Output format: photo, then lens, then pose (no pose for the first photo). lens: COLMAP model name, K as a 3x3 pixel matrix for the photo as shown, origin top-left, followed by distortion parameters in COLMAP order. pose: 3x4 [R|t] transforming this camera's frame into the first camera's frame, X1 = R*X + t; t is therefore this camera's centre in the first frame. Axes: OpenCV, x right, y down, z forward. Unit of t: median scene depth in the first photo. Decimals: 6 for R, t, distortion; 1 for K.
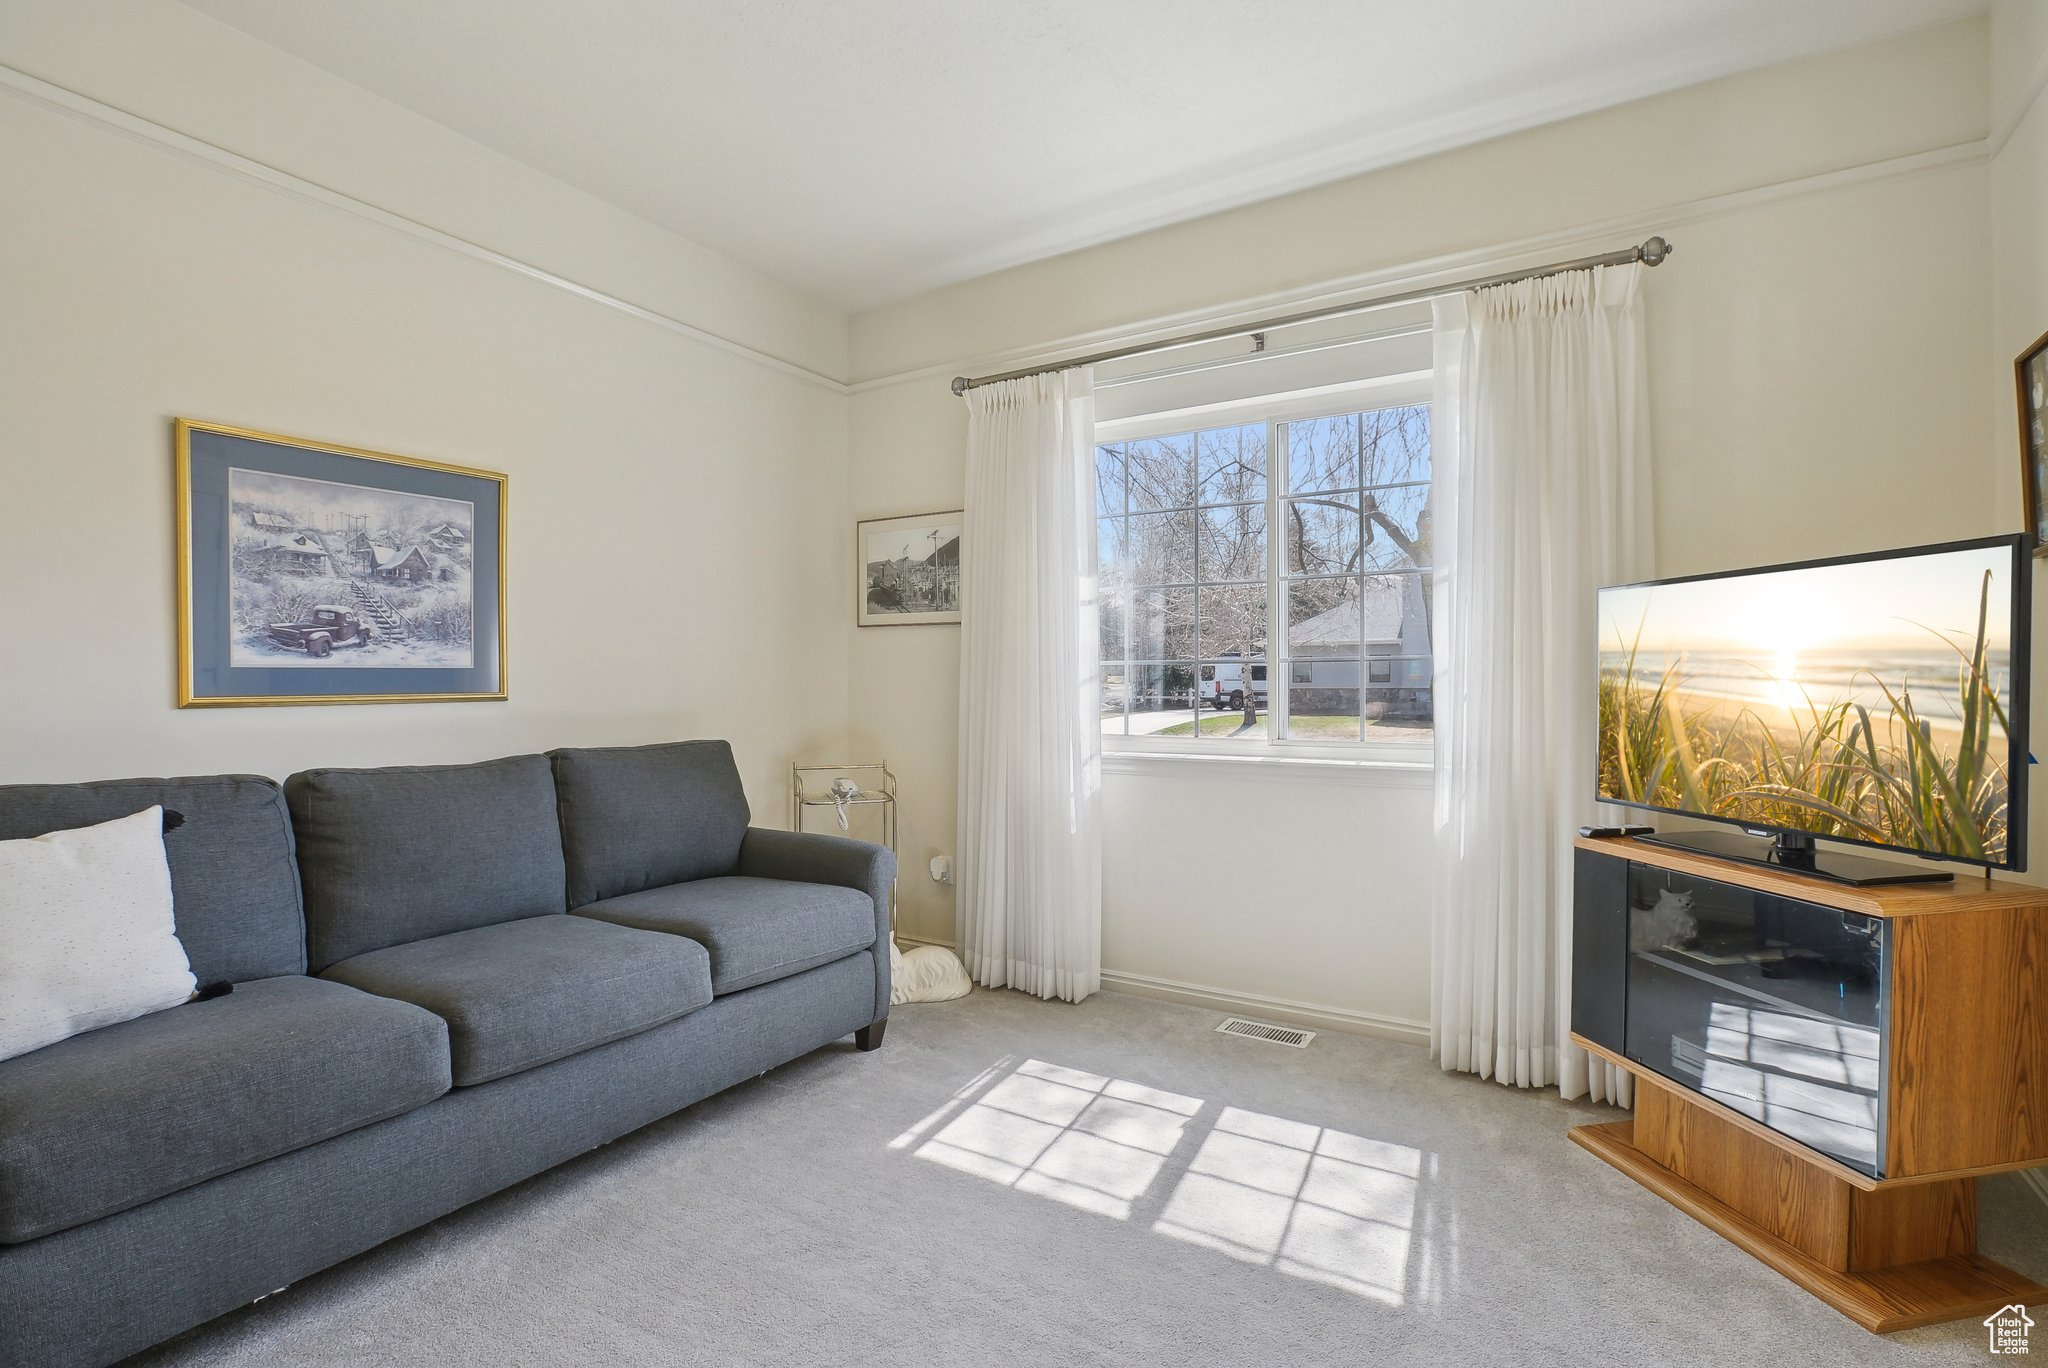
lens RADIAL K [[1003.0, 0, 1019.7], [0, 1003.0, 693.6], [0, 0, 1]] dist [-0.043552, 0.017208]
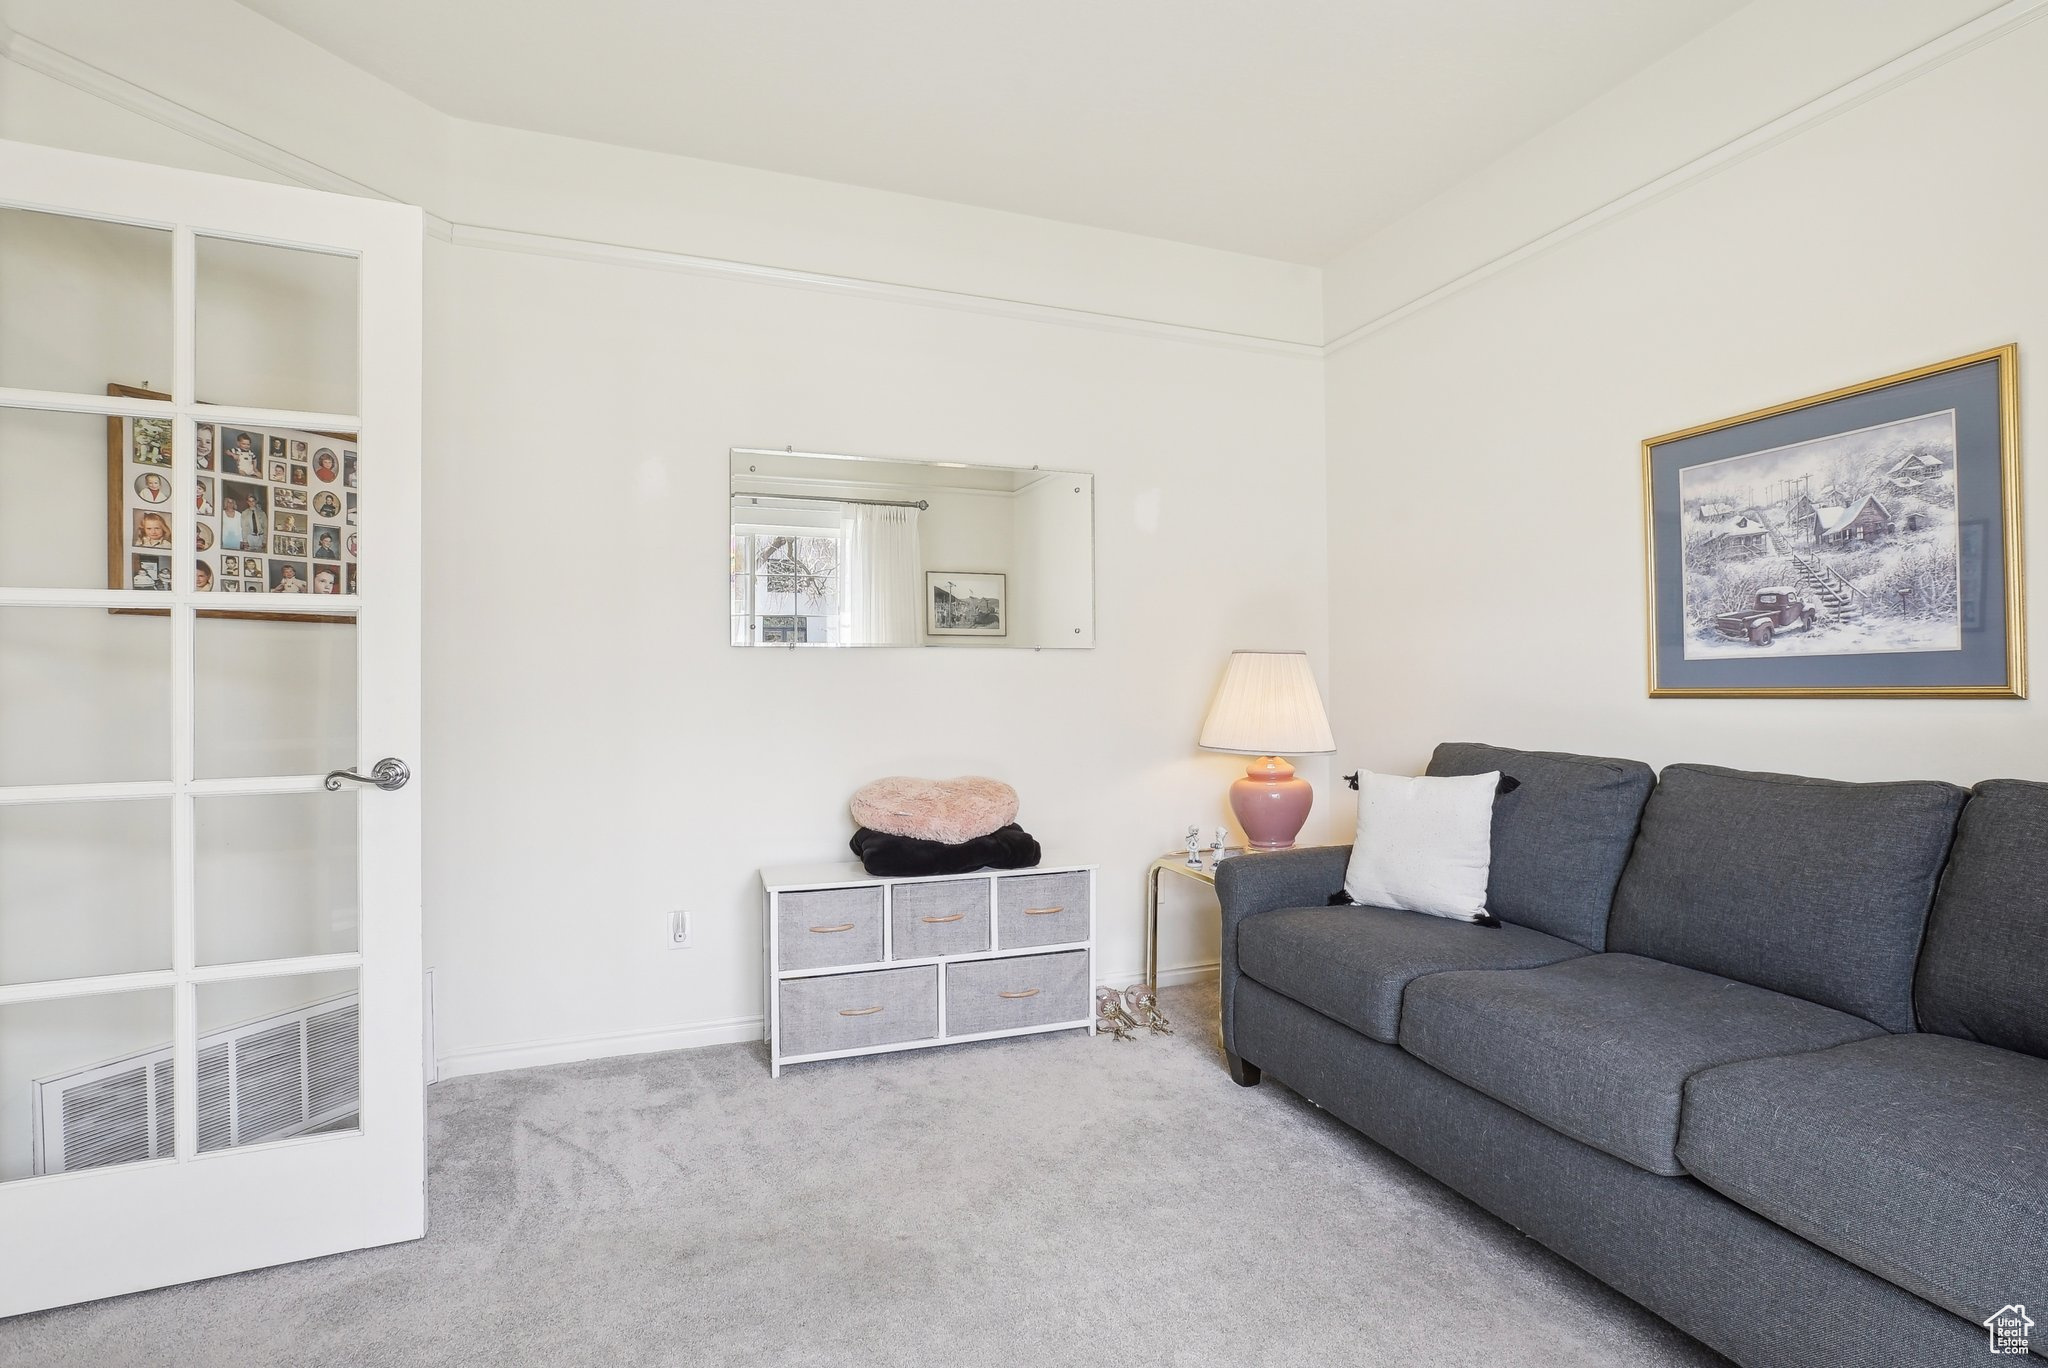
lens RADIAL K [[970.5, 0, 1022.8], [0, 970.5, 678.5], [0, 0, 1]] dist [-0.043435, 0.014880]
pose [[-0.611803, 0.005231, -0.790993, 0.397025], [0.005453, 0.999982, 0.002396, -0.012449], [0.790992, -0.002847, -0.611820, 0.983396]]
